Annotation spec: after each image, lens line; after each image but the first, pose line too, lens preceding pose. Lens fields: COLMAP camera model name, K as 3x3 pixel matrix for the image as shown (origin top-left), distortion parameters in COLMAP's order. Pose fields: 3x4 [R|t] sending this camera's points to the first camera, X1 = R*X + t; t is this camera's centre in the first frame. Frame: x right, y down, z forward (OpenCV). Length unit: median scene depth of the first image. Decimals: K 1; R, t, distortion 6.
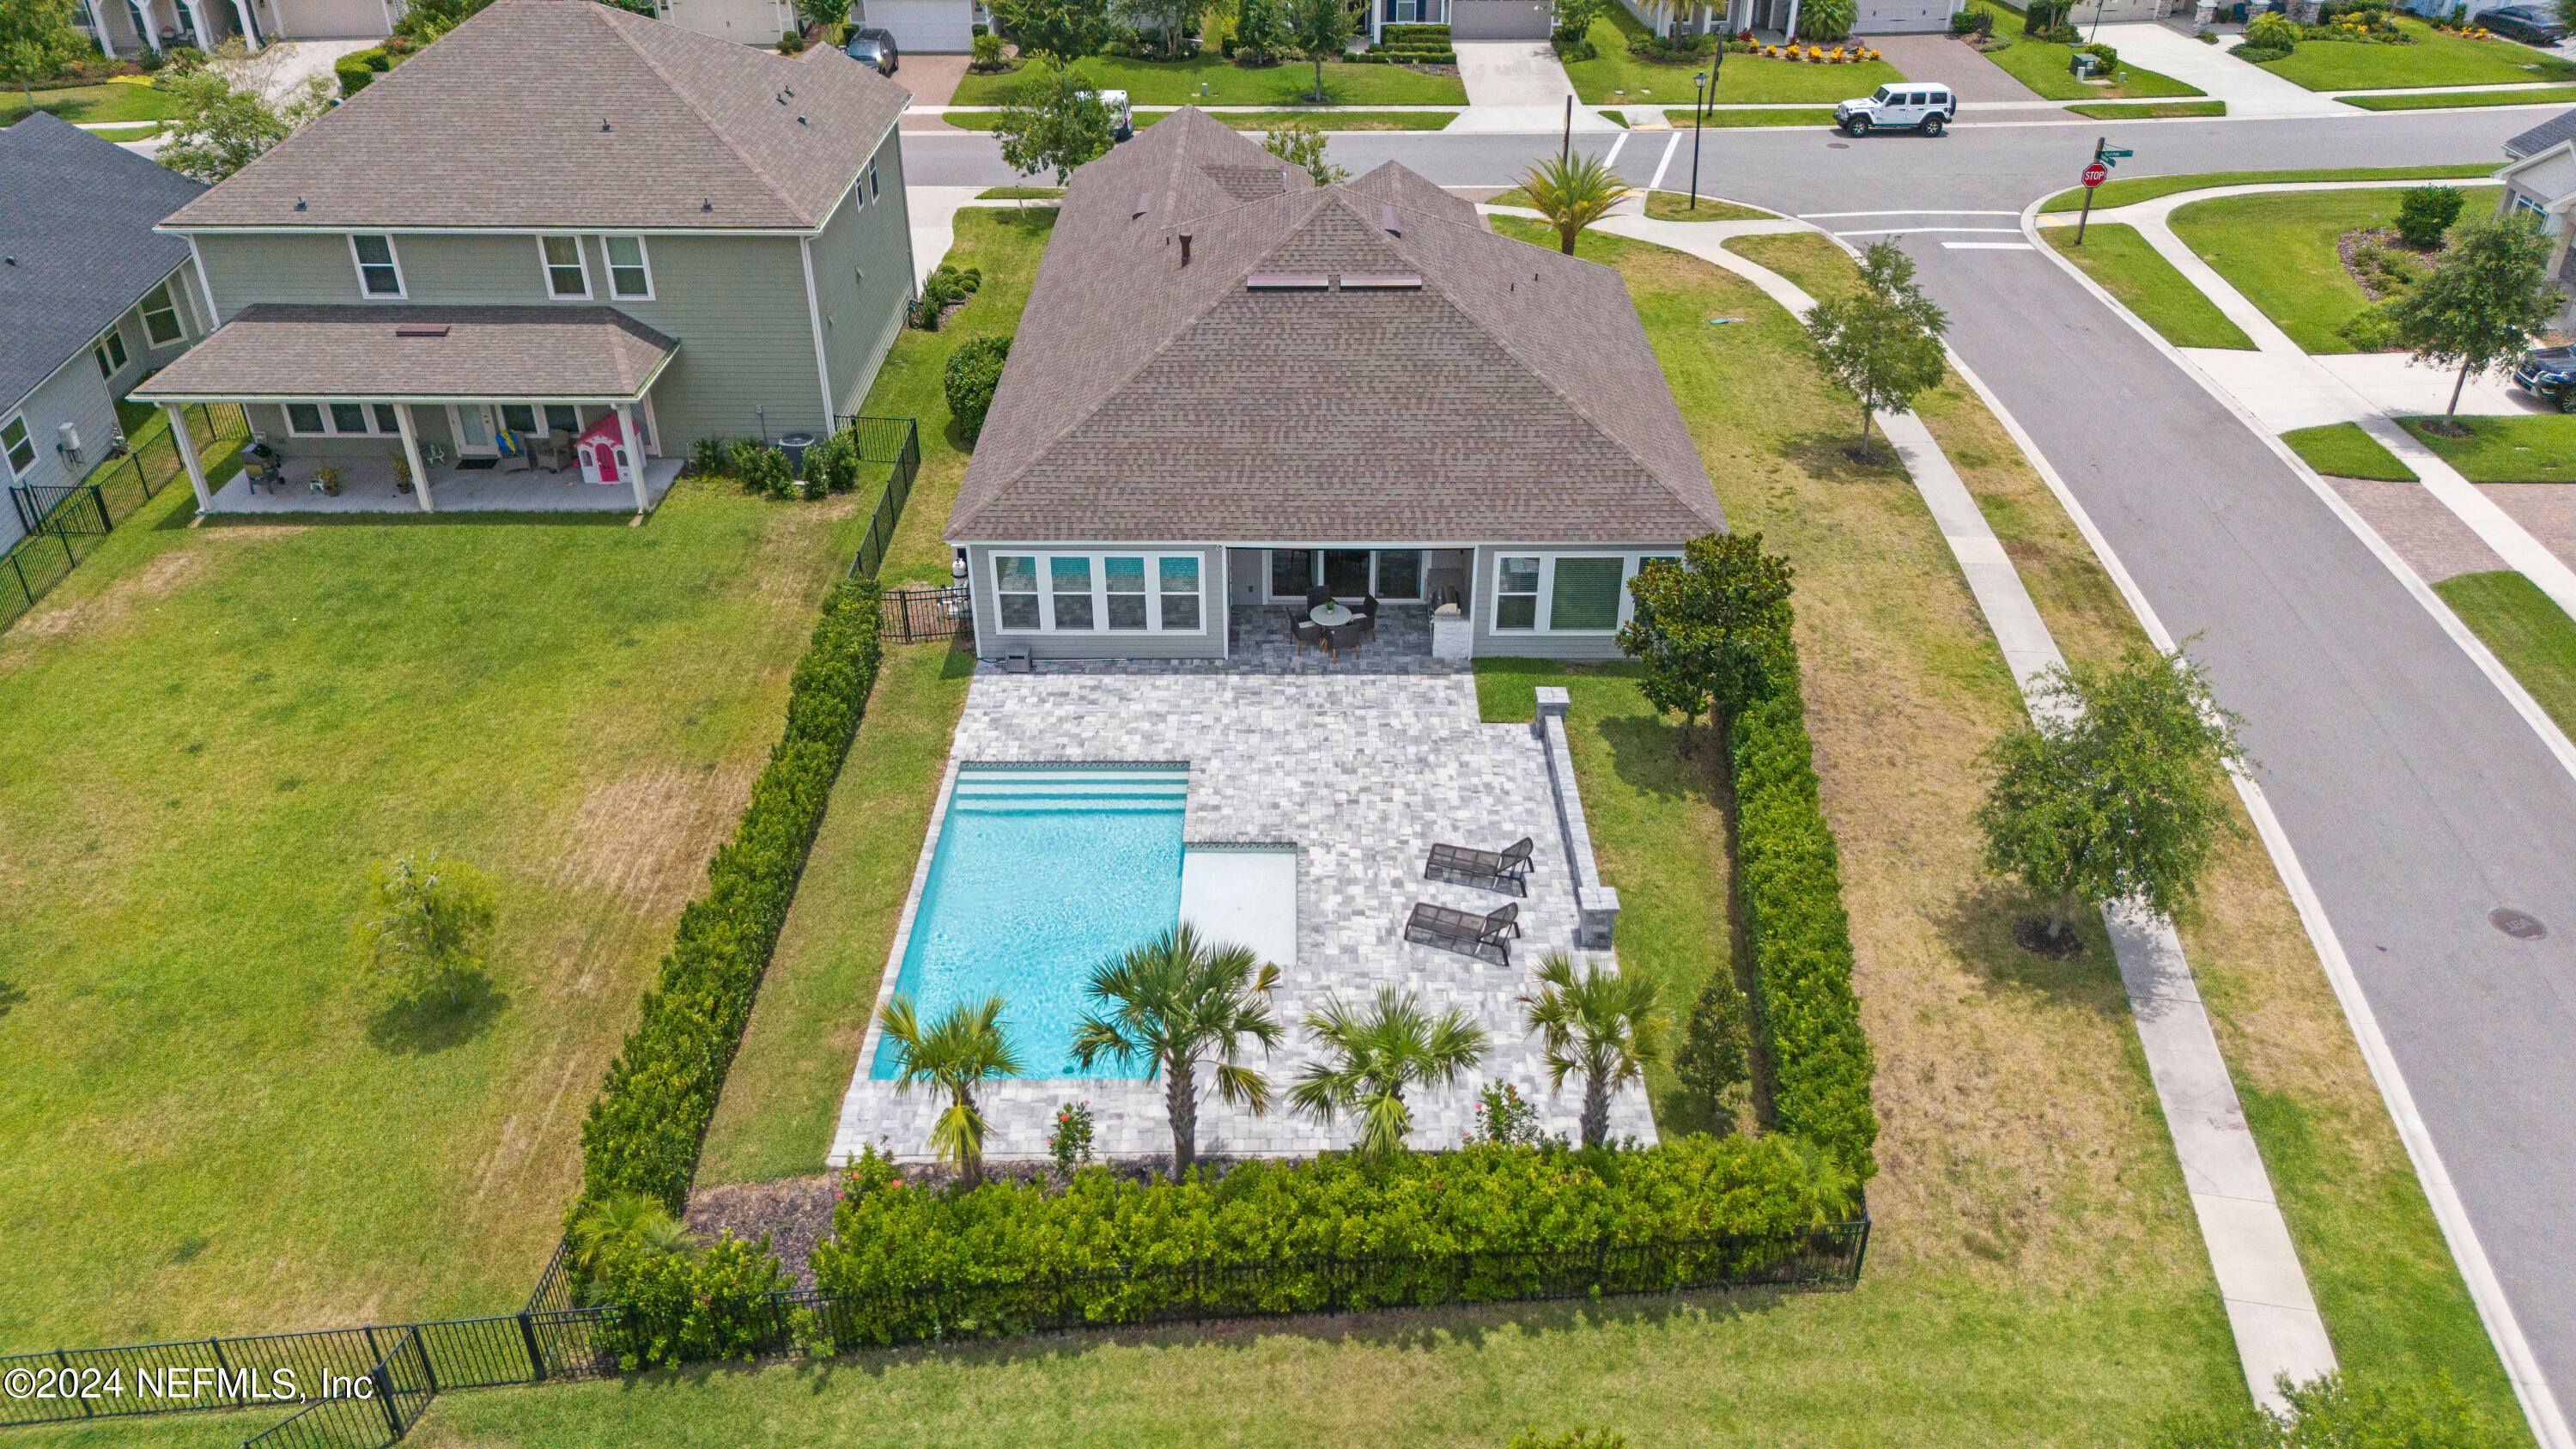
lens RADIAL K [[1892.0, 0, 1296.1], [0, 1892.0, 728.0], [0, 0, 1]] dist [0.065896, -0.072293]
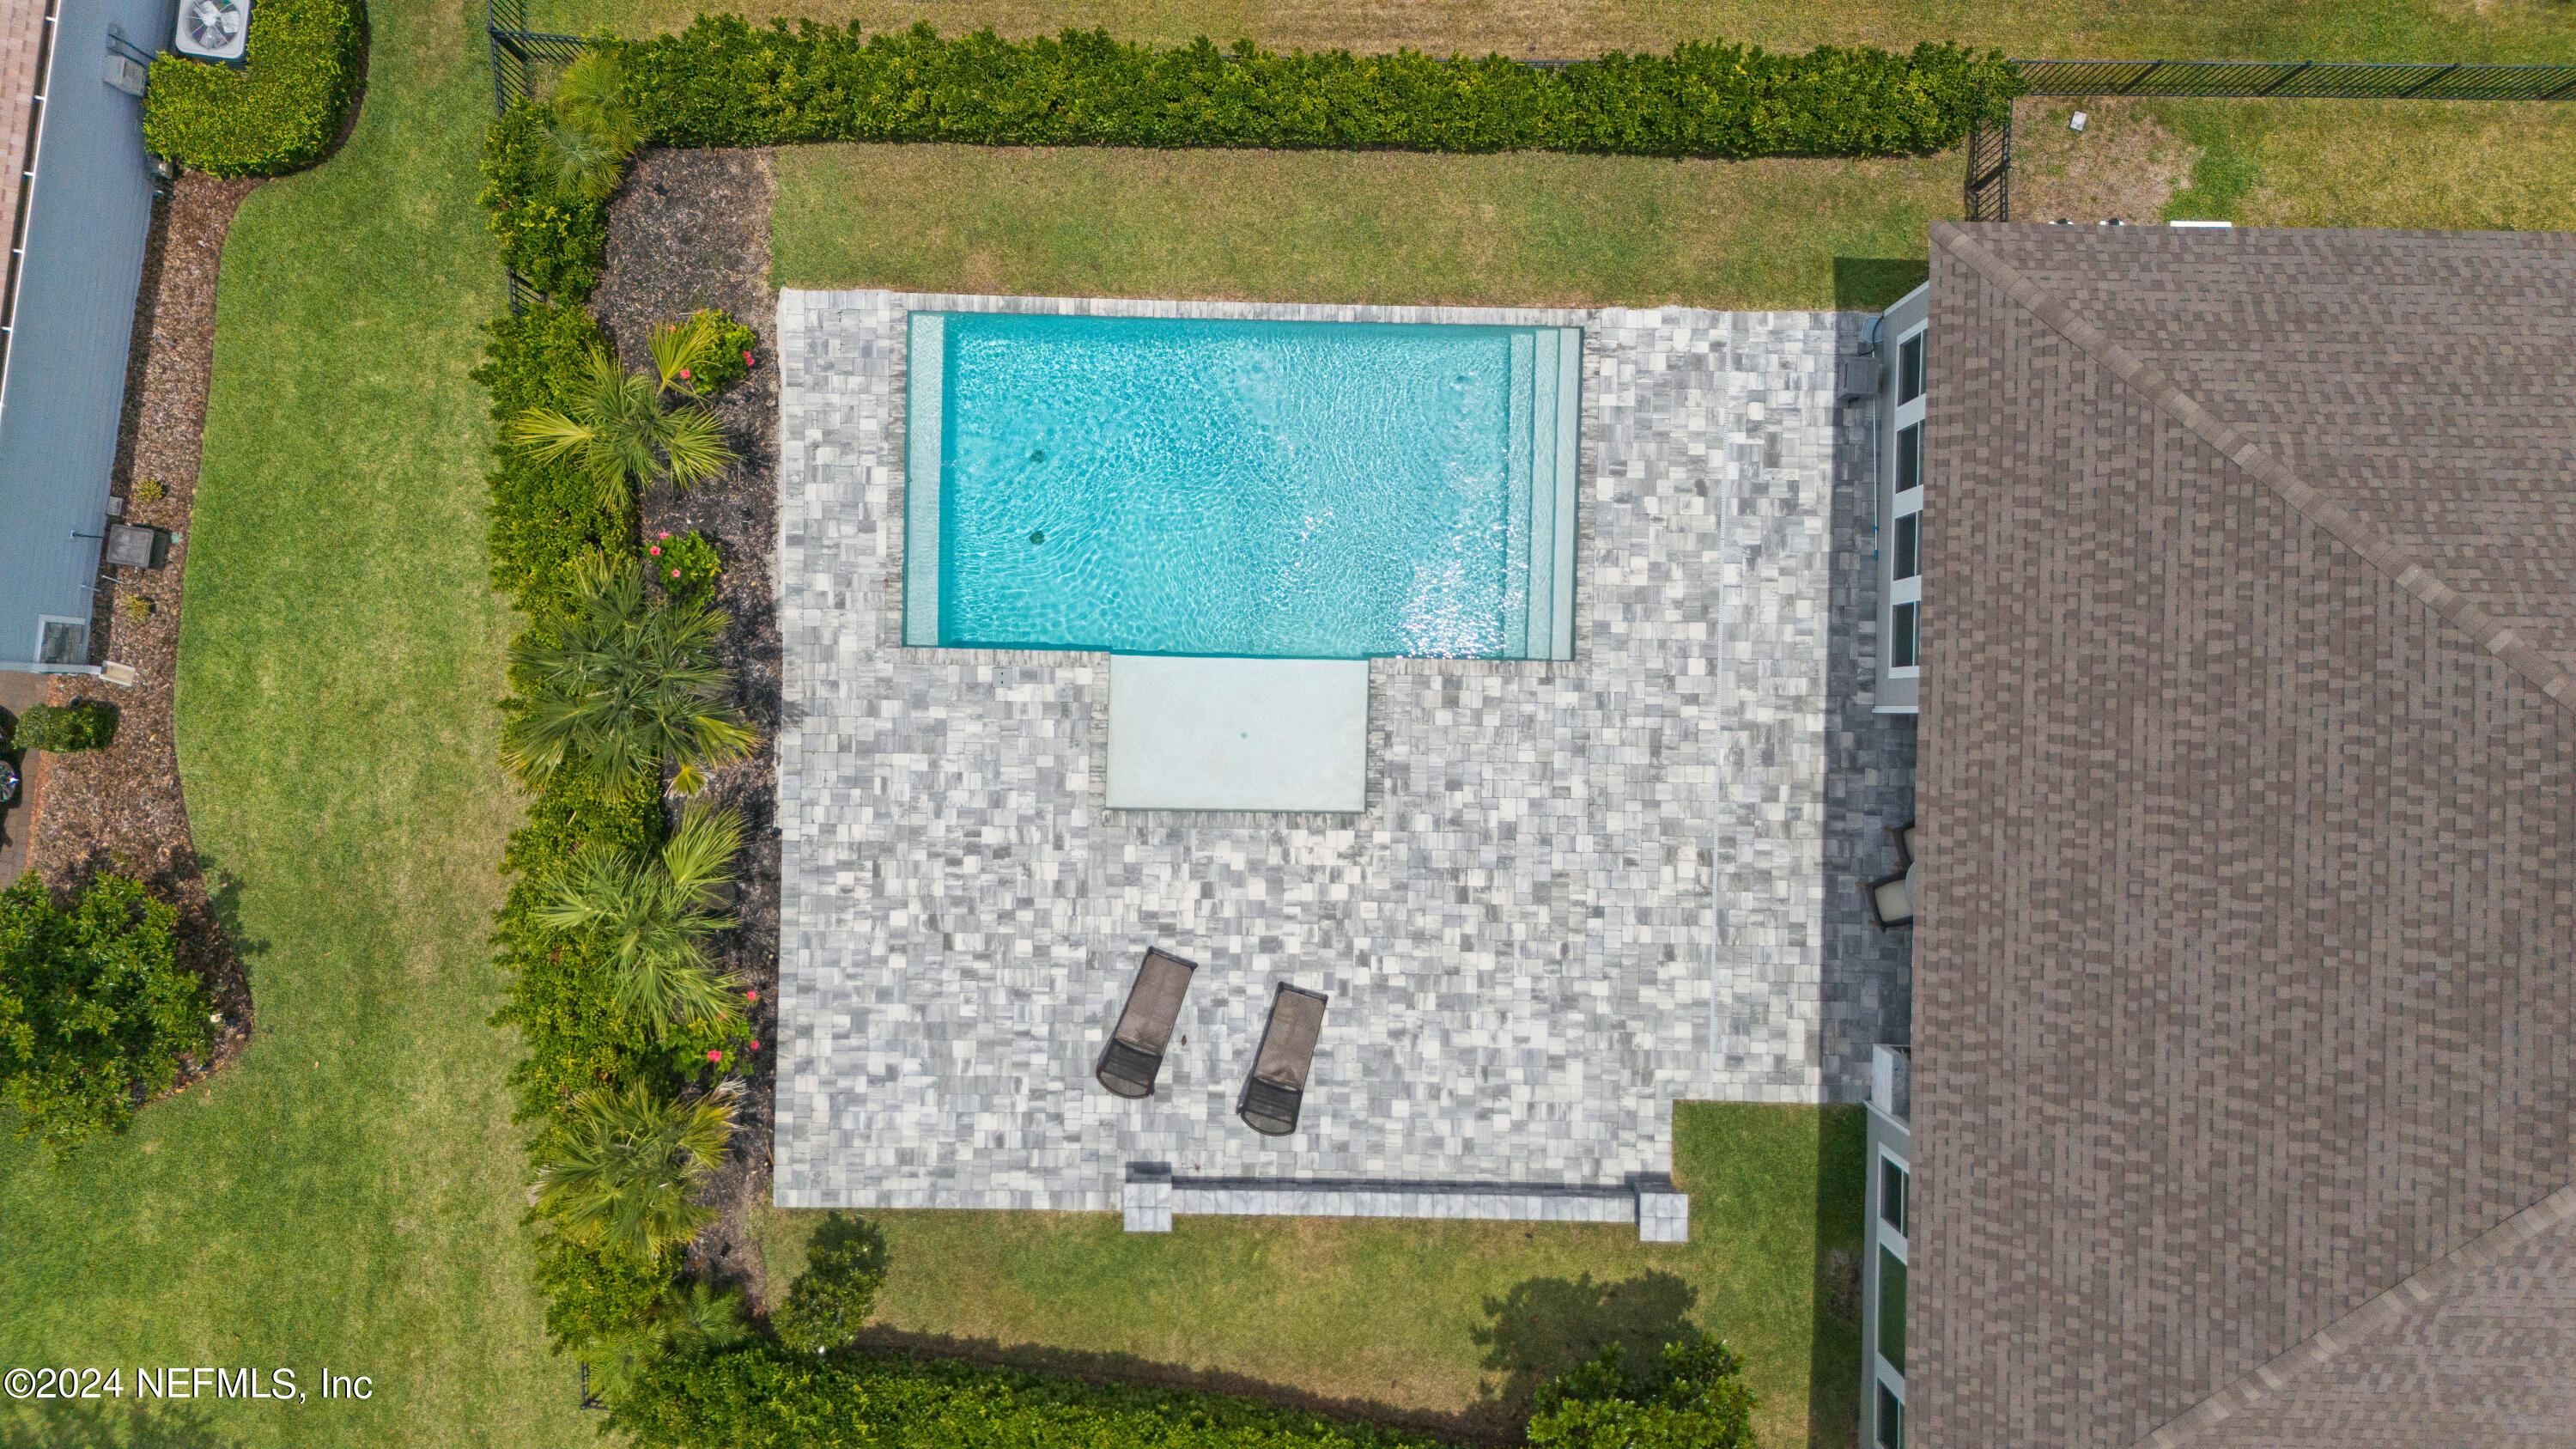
lens RADIAL K [[1892.0, 0, 1293.5], [0, 1892.0, 707.8], [0, 0, 1]] dist [0.065896, -0.072293]
pose [[-0.016639, 0.999861, -0.000563, -0.029985], [-0.528767, -0.008321, 0.848726, -0.412404], [0.848604, 0.014420, 0.528832, 0.444919]]
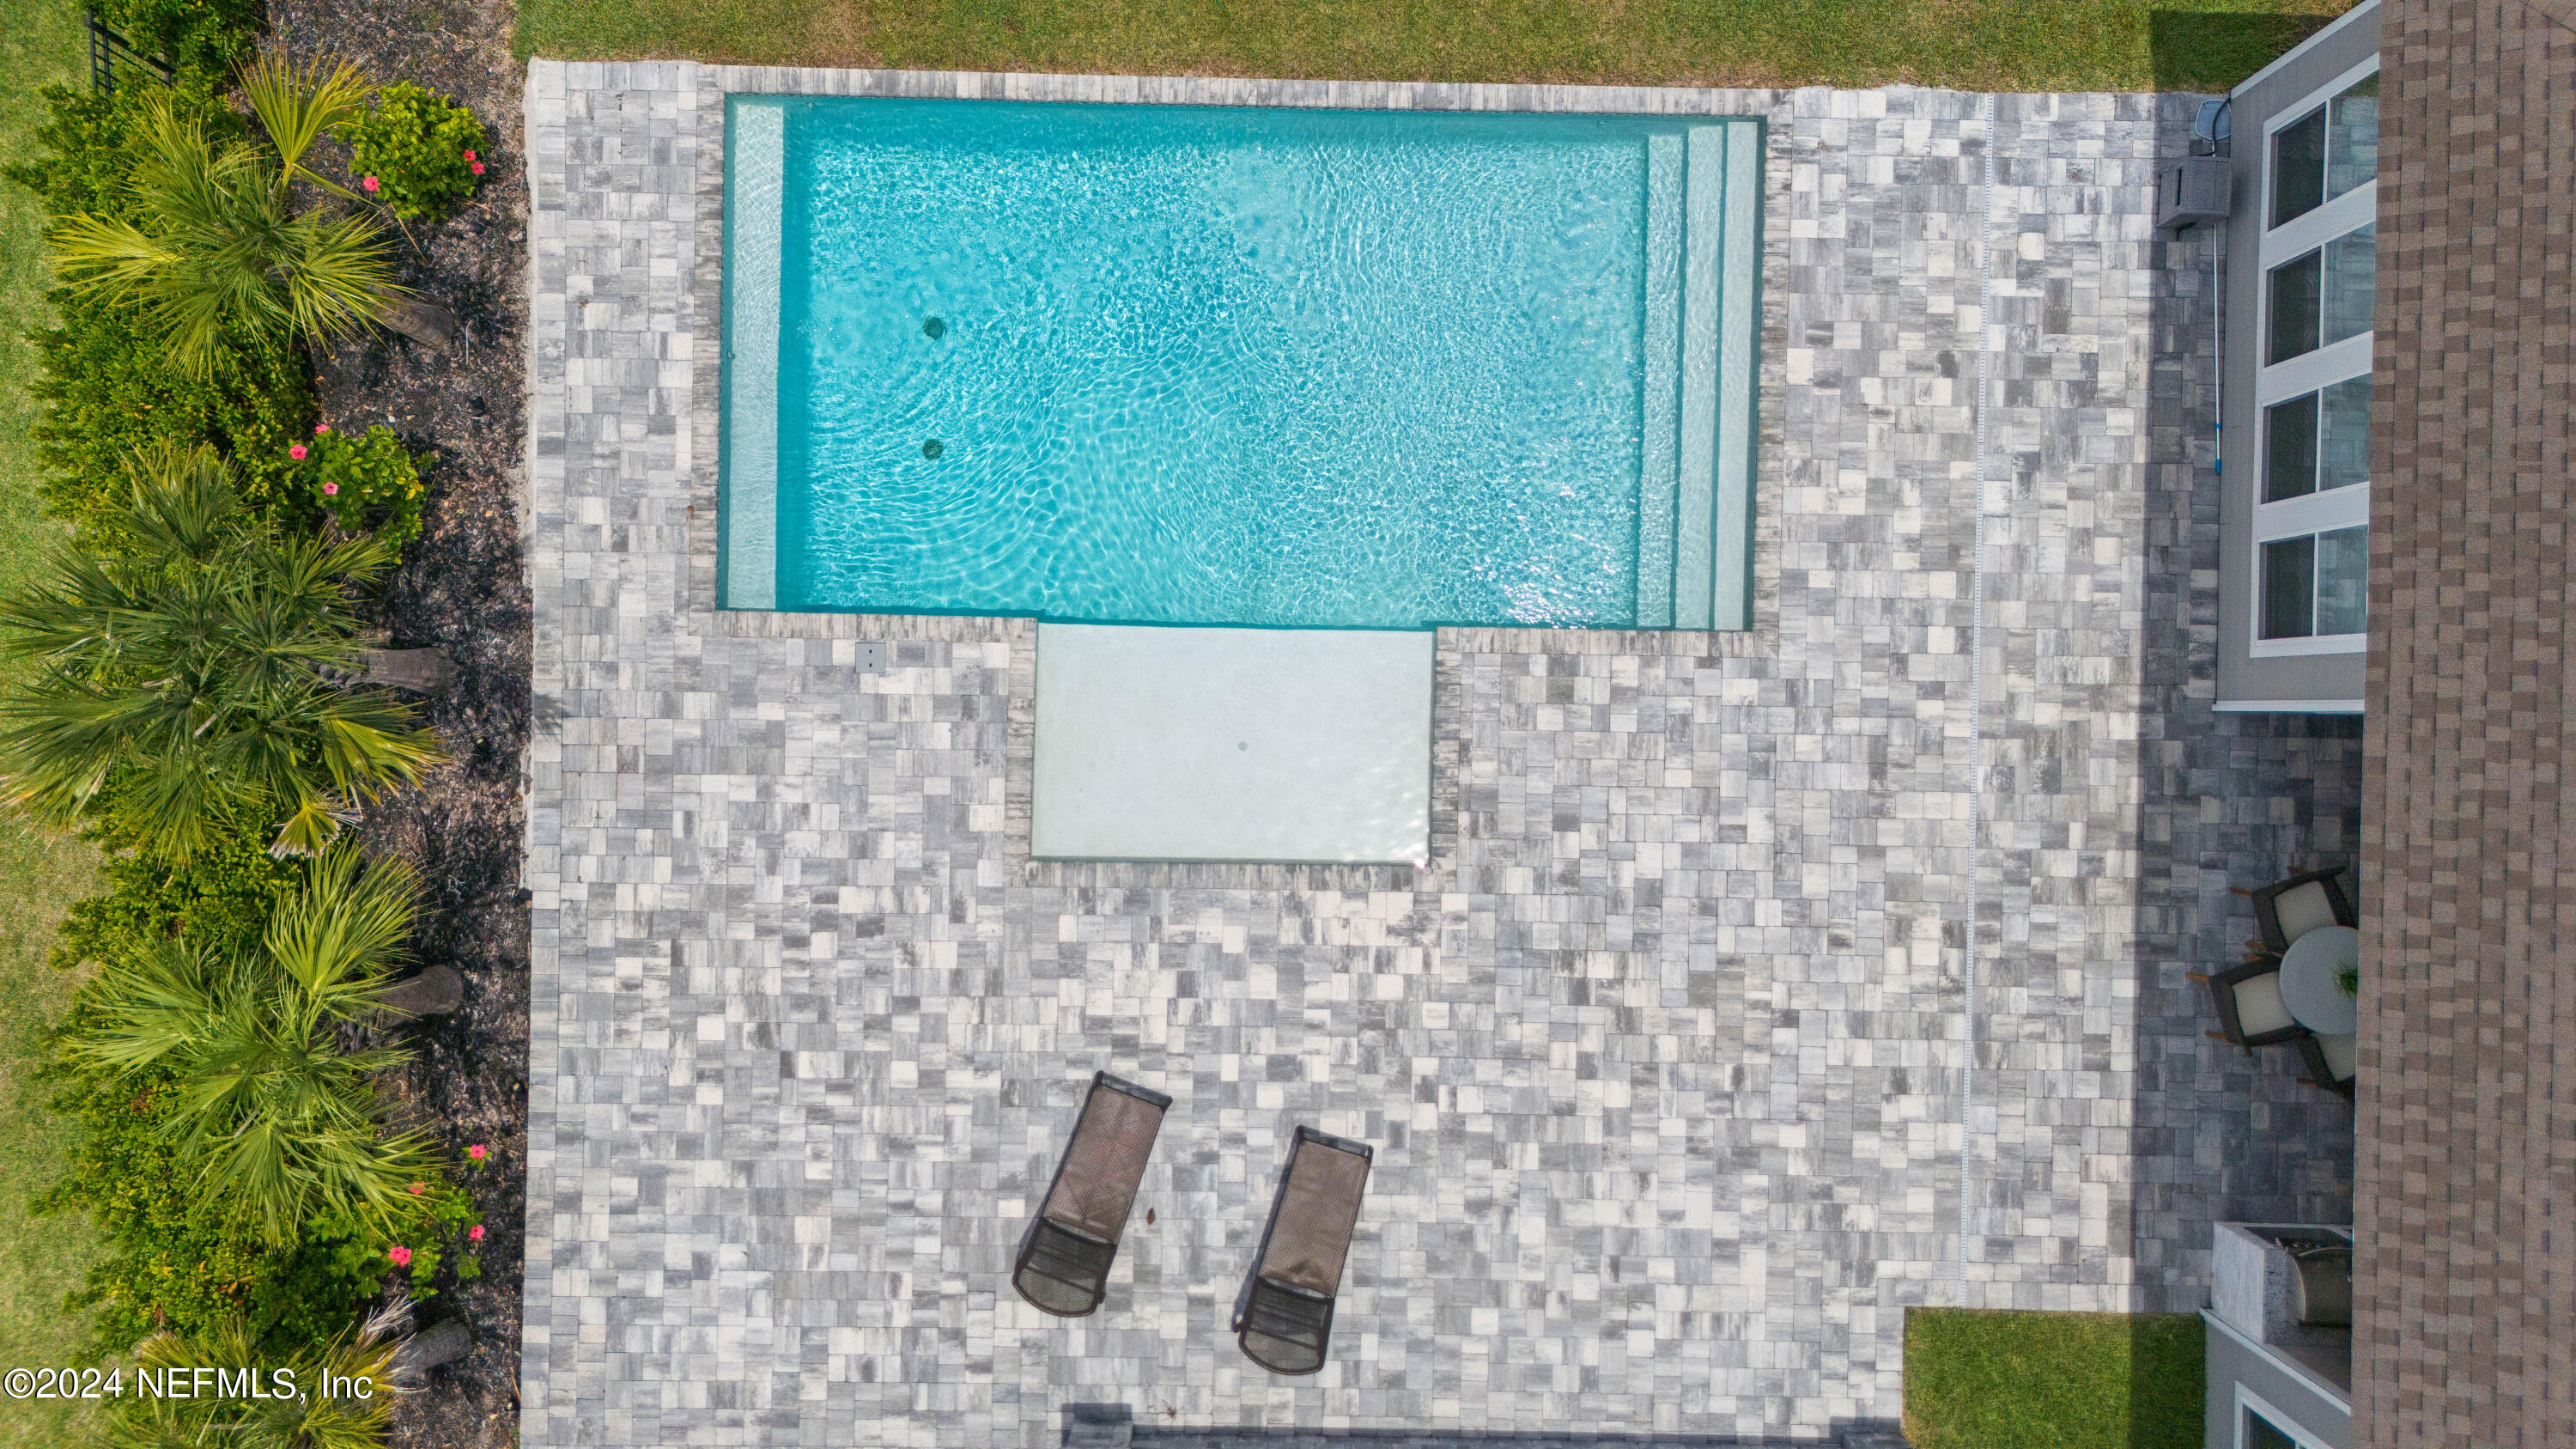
lens RADIAL K [[1892.0, 0, 1287.9], [0, 1892.0, 703.5], [0, 0, 1]] dist [0.065896, -0.072293]
pose [[-0.015809, 0.999874, -0.001261, -0.029819], [-0.526984, -0.007260, 0.849844, -0.245983], [0.849728, 0.014100, 0.527033, 0.542496]]
